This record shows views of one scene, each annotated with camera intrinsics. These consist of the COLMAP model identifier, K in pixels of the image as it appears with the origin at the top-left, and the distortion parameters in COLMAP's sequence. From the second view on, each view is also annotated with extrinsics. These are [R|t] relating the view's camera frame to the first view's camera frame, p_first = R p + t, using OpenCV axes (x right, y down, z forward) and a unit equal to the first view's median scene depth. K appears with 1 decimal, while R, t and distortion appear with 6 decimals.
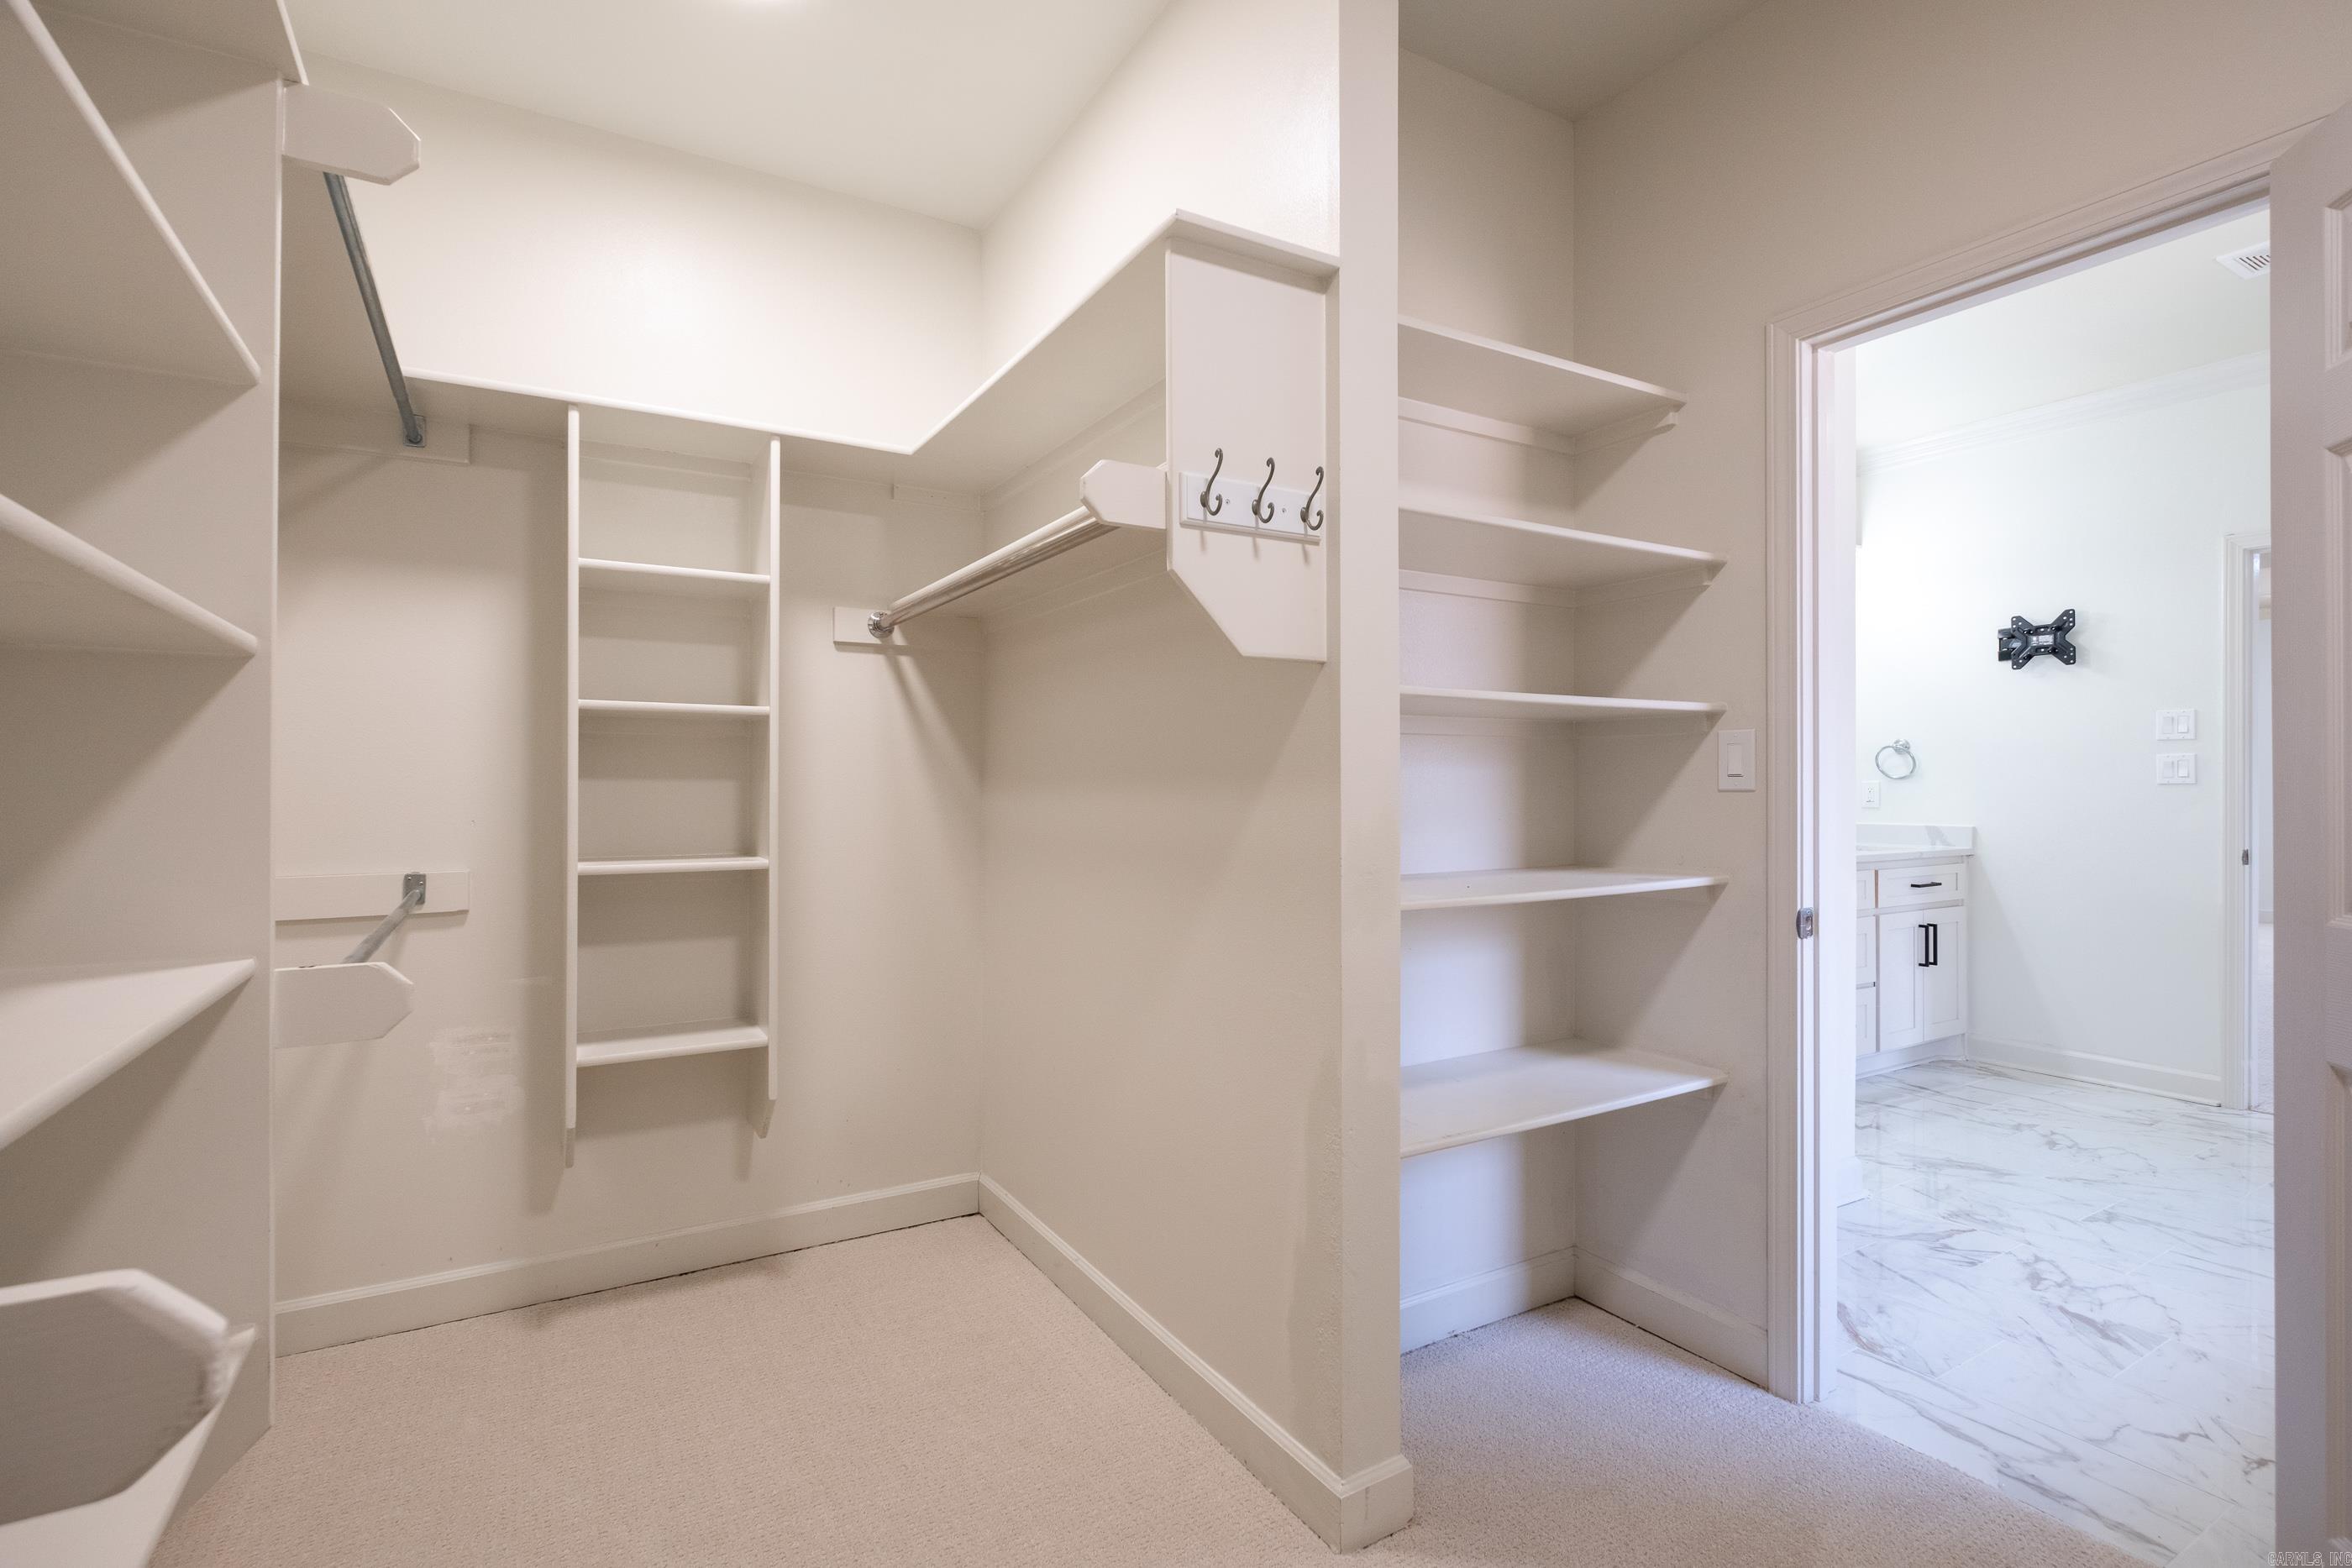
lens RADIAL K [[1093.8, 0, 1167.3], [0, 1093.8, 781.4], [0, 0, 1]] dist [-0.000794, -0.003375]
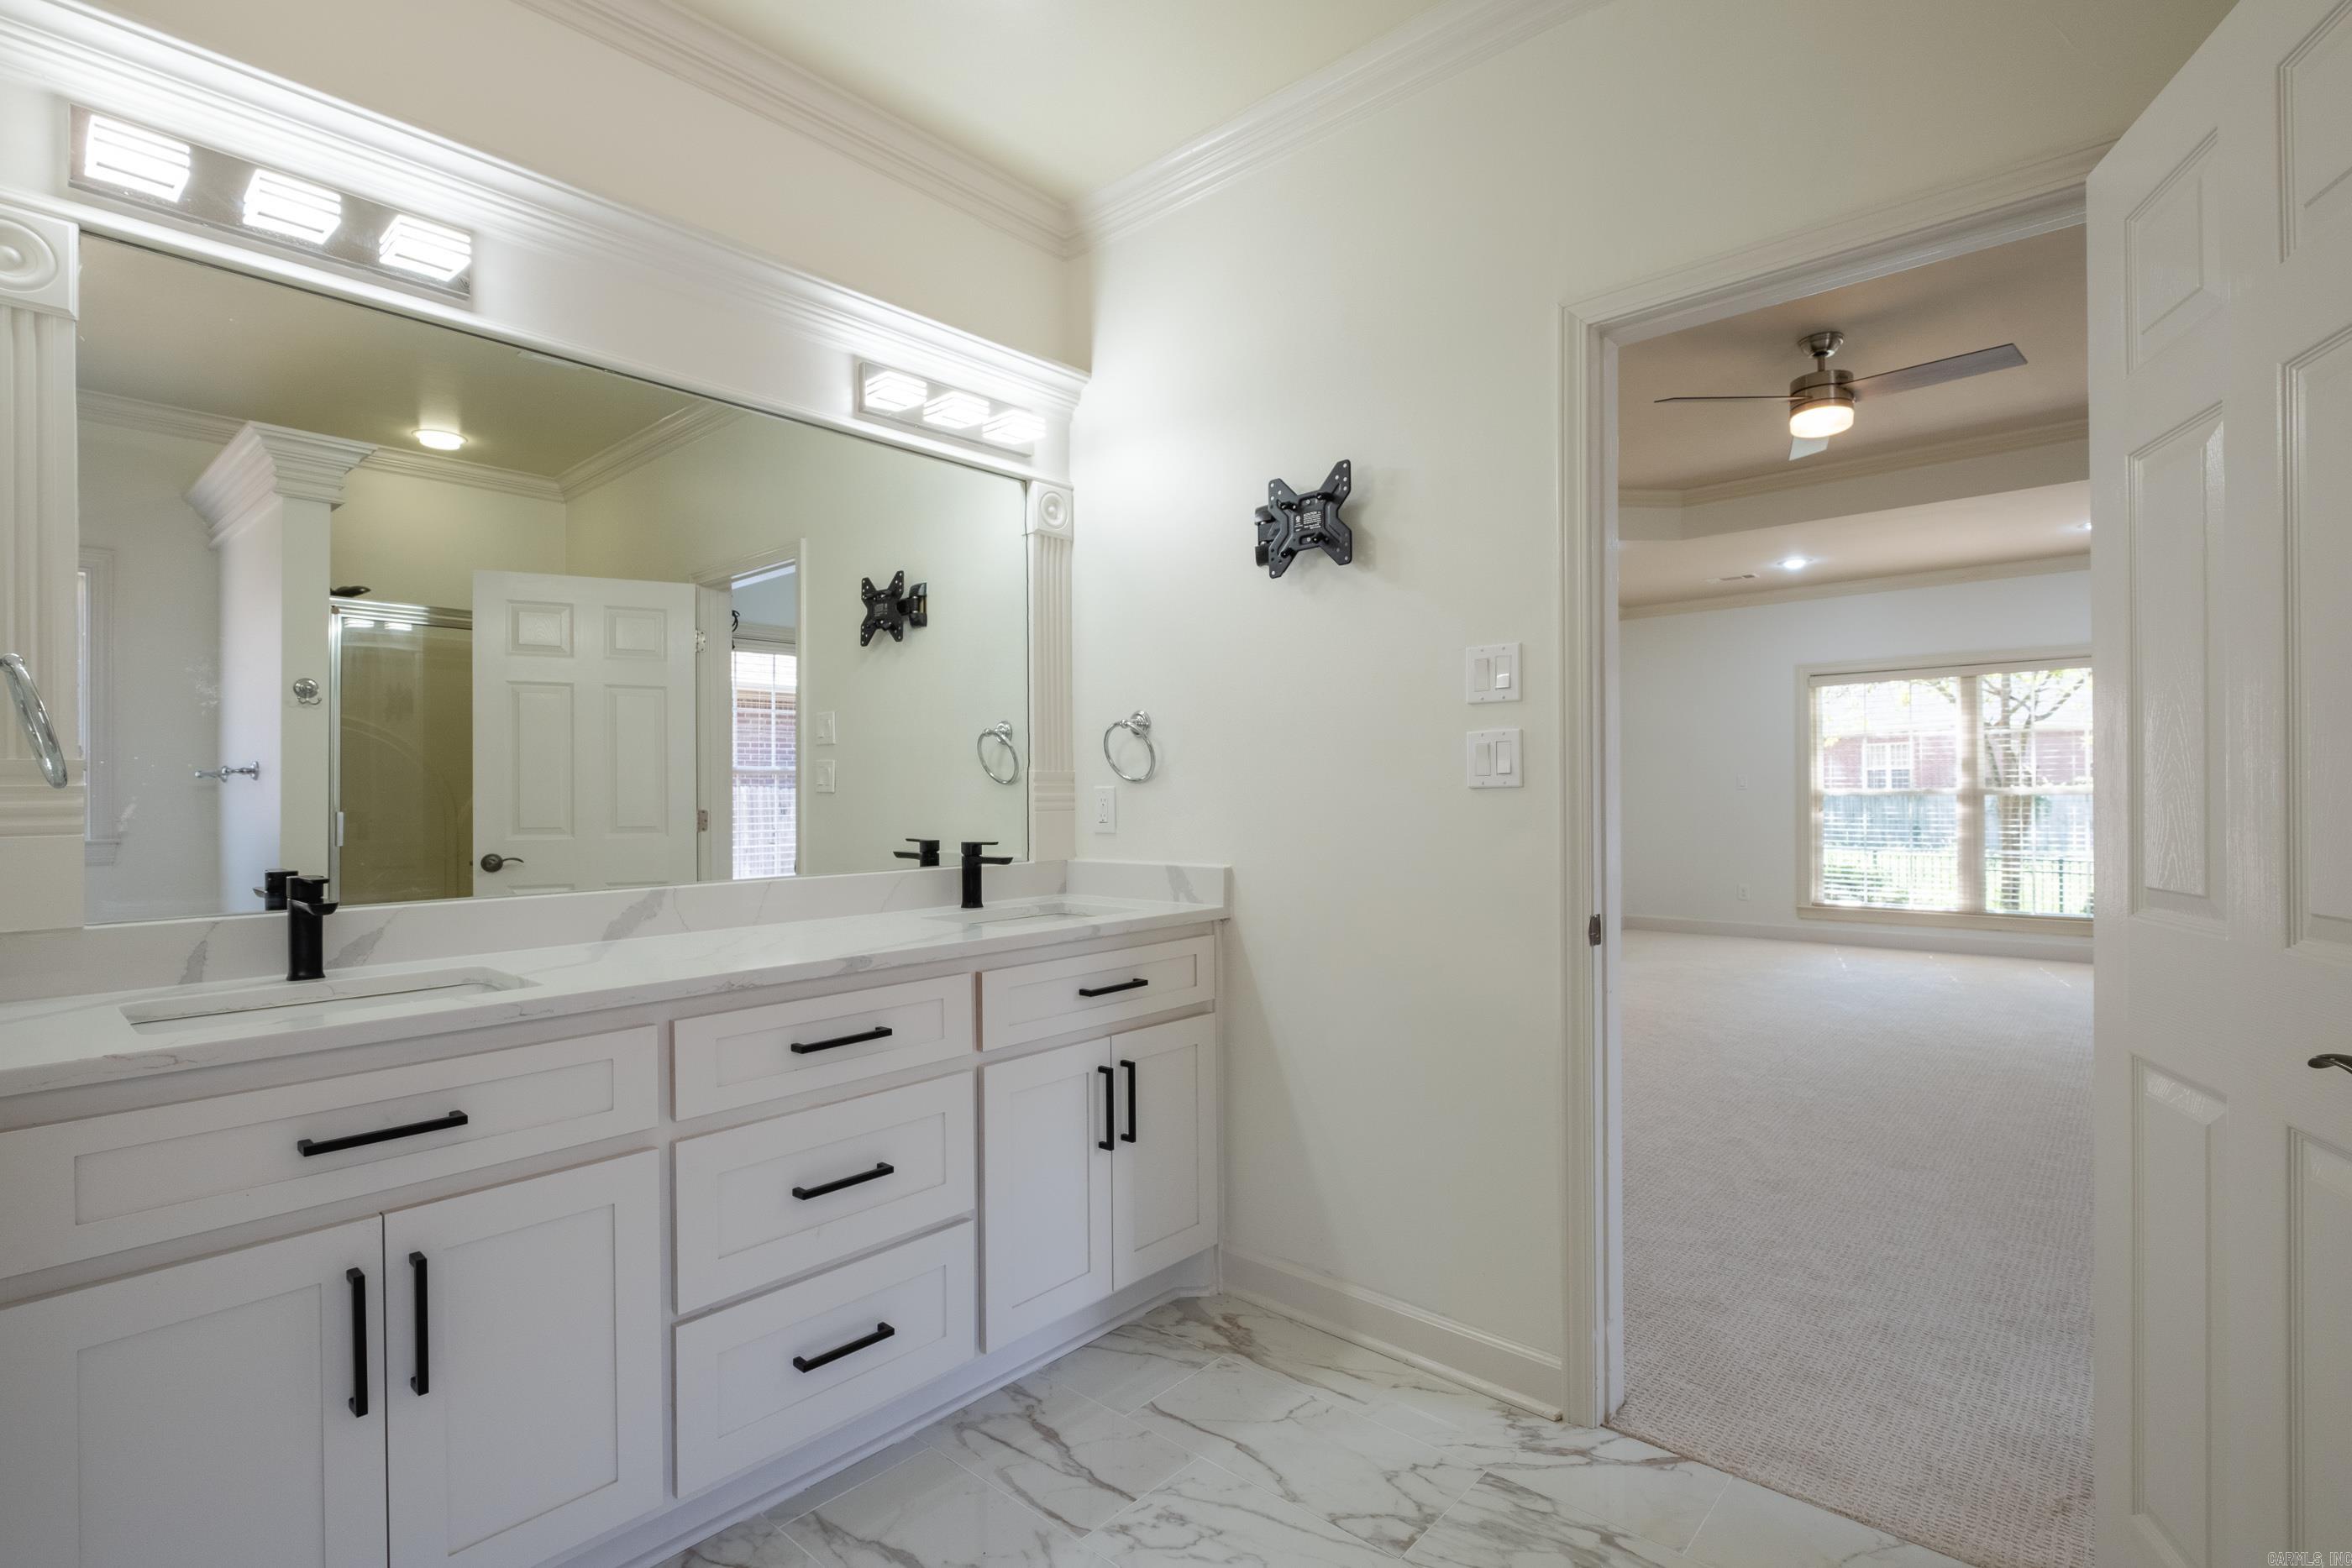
lens RADIAL K [[1093.8, 0, 1183.4], [0, 1093.8, 790.4], [0, 0, 1]] dist [-0.000794, -0.003375]
pose [[0.949273, -0.009746, 0.314303, 0.569320], [0.010088, 0.999949, 0.000537, 0.001871], [-0.314293, 0.002661, 0.949322, 0.505764]]
